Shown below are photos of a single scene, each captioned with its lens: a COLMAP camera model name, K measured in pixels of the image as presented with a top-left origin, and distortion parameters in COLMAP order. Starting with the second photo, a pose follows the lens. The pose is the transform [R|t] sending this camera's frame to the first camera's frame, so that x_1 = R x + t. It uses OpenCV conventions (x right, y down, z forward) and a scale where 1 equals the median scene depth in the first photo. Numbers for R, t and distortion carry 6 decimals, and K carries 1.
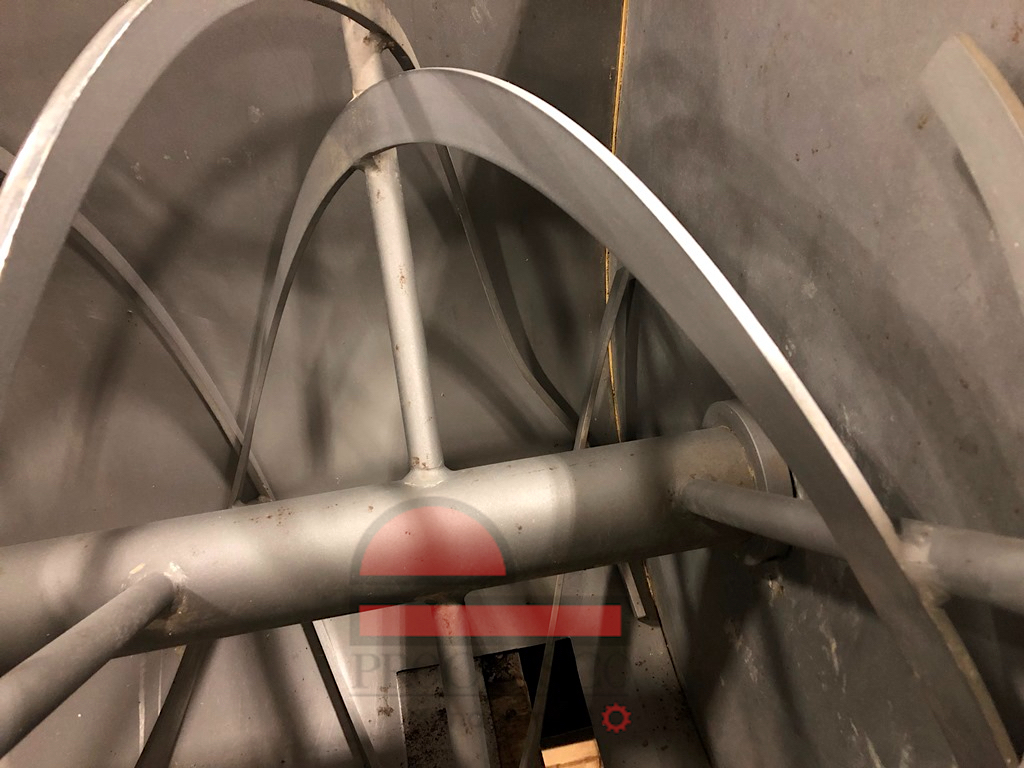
lens RADIAL K [[845.7, 0, 510.7], [0, 845.7, 386.2], [0, 0, 1]] dist [0.008034, 0.004361]
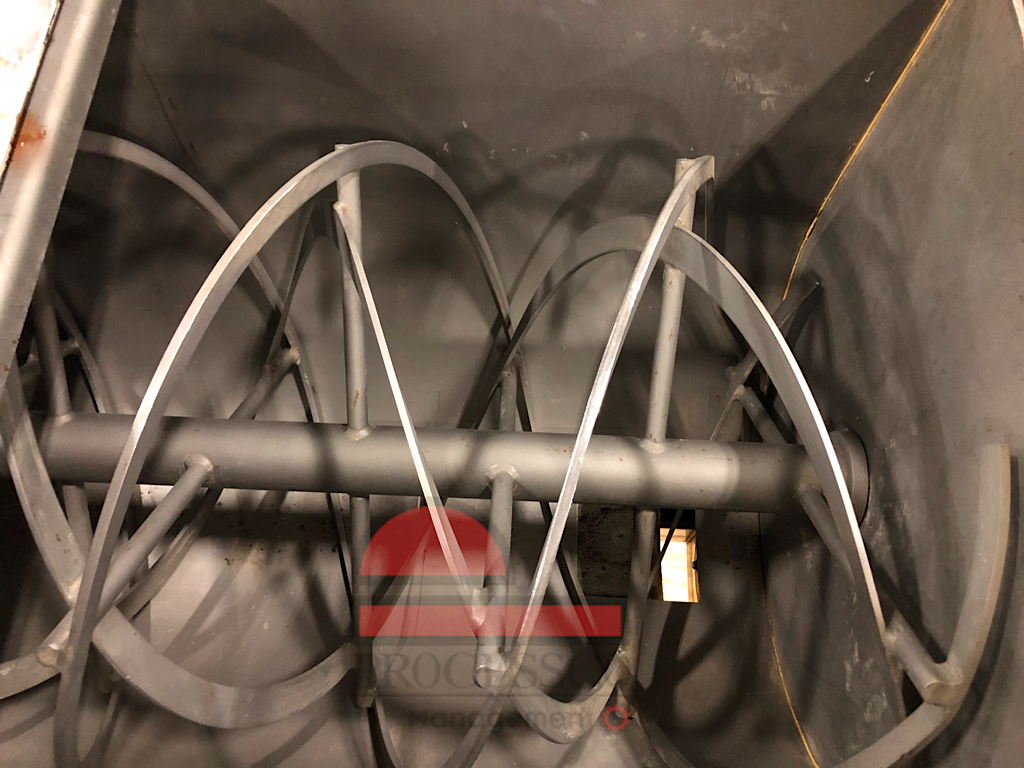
lens RADIAL K [[845.7, 0, 511.8], [0, 845.7, 383.8], [0, 0, 1]] dist [0.008034, 0.004361]
pose [[0.969674, 0.233748, -0.071380, -0.216241], [-0.188029, 0.900060, 0.393112, -0.467381], [0.156135, -0.367768, 0.916716, -0.427509]]
